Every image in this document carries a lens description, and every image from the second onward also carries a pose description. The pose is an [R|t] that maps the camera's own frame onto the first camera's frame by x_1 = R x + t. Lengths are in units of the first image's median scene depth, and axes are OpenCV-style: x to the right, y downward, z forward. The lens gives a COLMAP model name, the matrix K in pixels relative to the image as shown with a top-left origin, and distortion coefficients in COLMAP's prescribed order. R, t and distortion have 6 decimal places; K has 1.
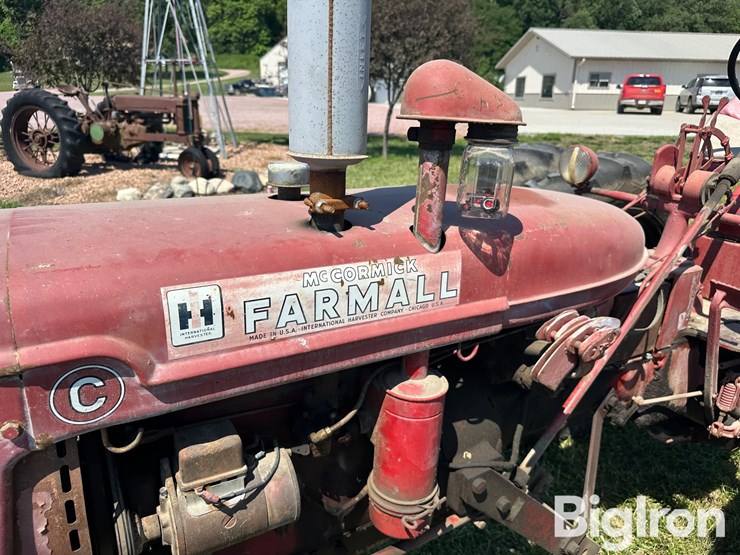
lens RADIAL K [[523.5, 0, 375.4], [0, 523.5, 274.2], [0, 0, 1]] dist [0.059019, -0.078583]
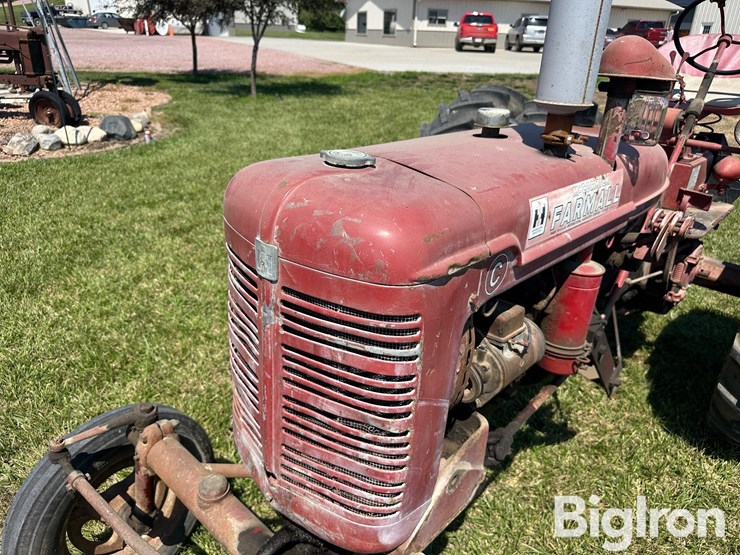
lens RADIAL K [[523.5, 0, 372.8], [0, 523.5, 280.8], [0, 0, 1]] dist [0.059019, -0.078583]
pose [[0.958848, -0.107987, 0.262581, -0.094729], [0.076313, 0.988835, 0.127994, 0.002175], [-0.273471, -0.102688, 0.956383, -0.024921]]
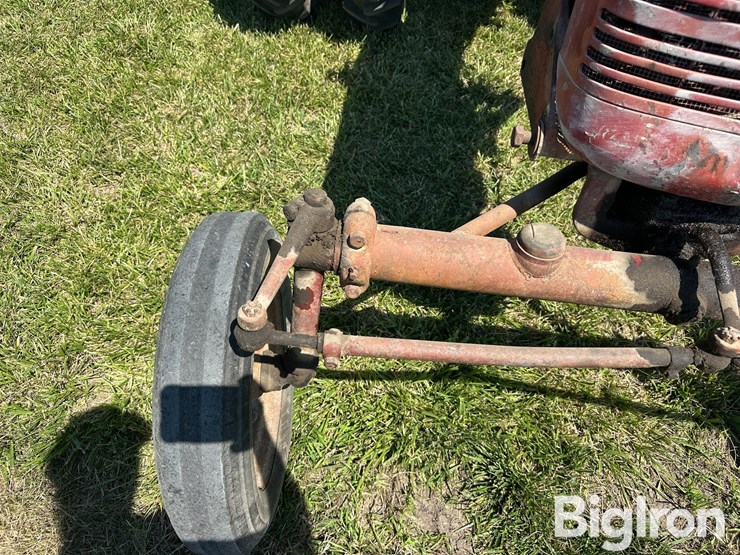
lens RADIAL K [[523.5, 0, 373.3], [0, 523.5, 280.7], [0, 0, 1]] dist [0.059019, -0.078583]
pose [[0.591430, -0.603328, 0.534983, -0.179214], [0.215524, 0.757596, 0.616116, 0.014241], [-0.777020, -0.249087, 0.578096, 0.090272]]
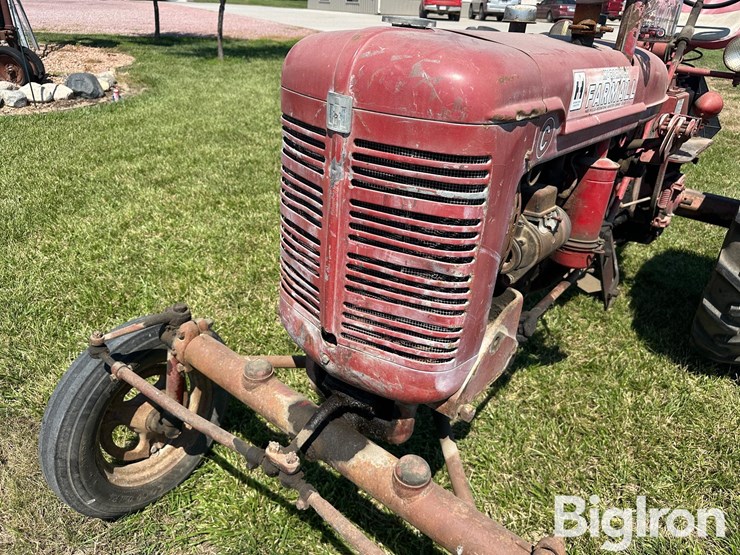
lens RADIAL K [[523.5, 0, 364.7], [0, 523.5, 272.0], [0, 0, 1]] dist [0.059019, -0.078583]
pose [[0.942536, -0.129555, 0.307963, -0.119309], [0.081453, 0.983048, 0.164260, 0.023691], [-0.324023, -0.129736, 0.937111, -0.028413]]
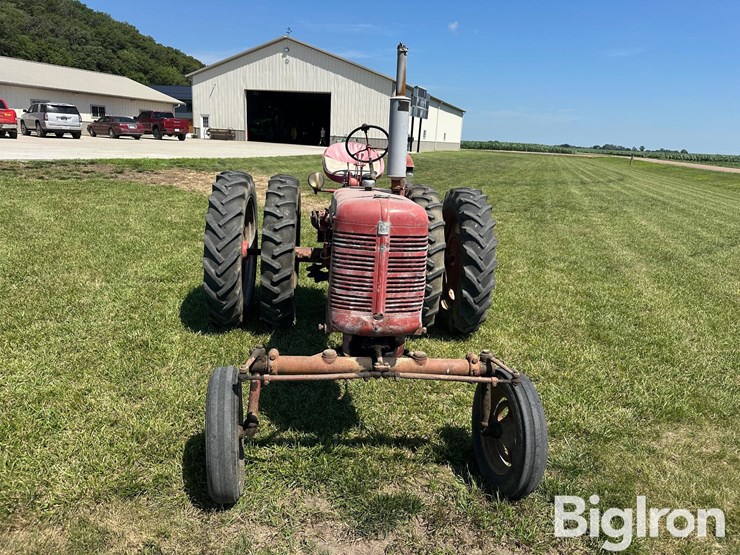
lens RADIAL K [[523.5, 0, 372.2], [0, 523.5, 281.4], [0, 0, 1]] dist [0.059019, -0.078583]
pose [[0.430217, -0.228733, 0.873267, -0.362108], [0.248772, 0.959949, 0.128879, -0.002050], [-0.867771, 0.161799, 0.469889, -0.055332]]
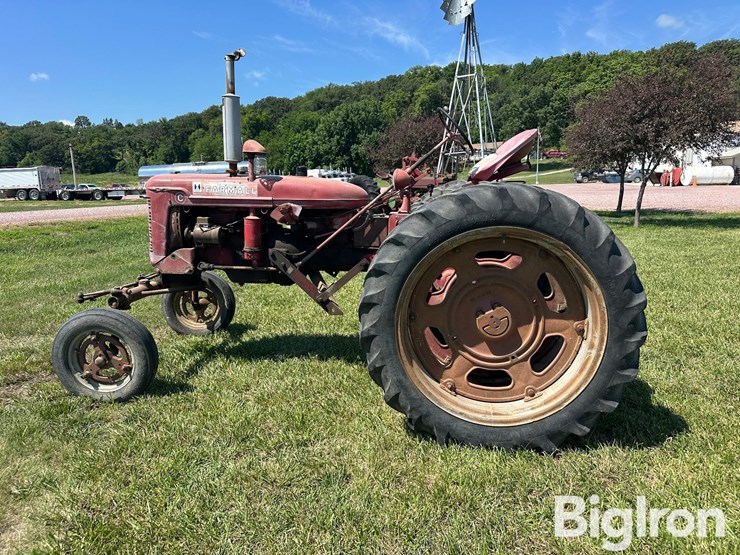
lens RADIAL K [[523.5, 0, 373.5], [0, 523.5, 275.8], [0, 0, 1]] dist [0.059019, -0.078583]
pose [[0.792370, 0.075629, -0.605334, 0.361698], [-0.170287, 0.980263, -0.100431, 0.097942], [0.585791, 0.182659, 0.789610, -0.169223]]
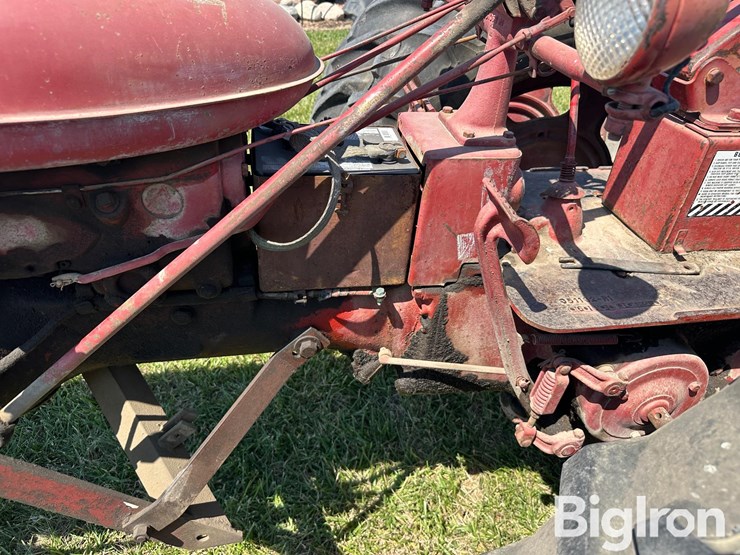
lens RADIAL K [[523.5, 0, 368.5], [0, 523.5, 264.2], [0, 0, 1]] dist [0.059019, -0.078583]
pose [[0.934844, 0.208055, -0.287714, 0.120660], [-0.129807, 0.954504, 0.268464, -0.004717], [0.330480, -0.213625, 0.919319, 0.087125]]
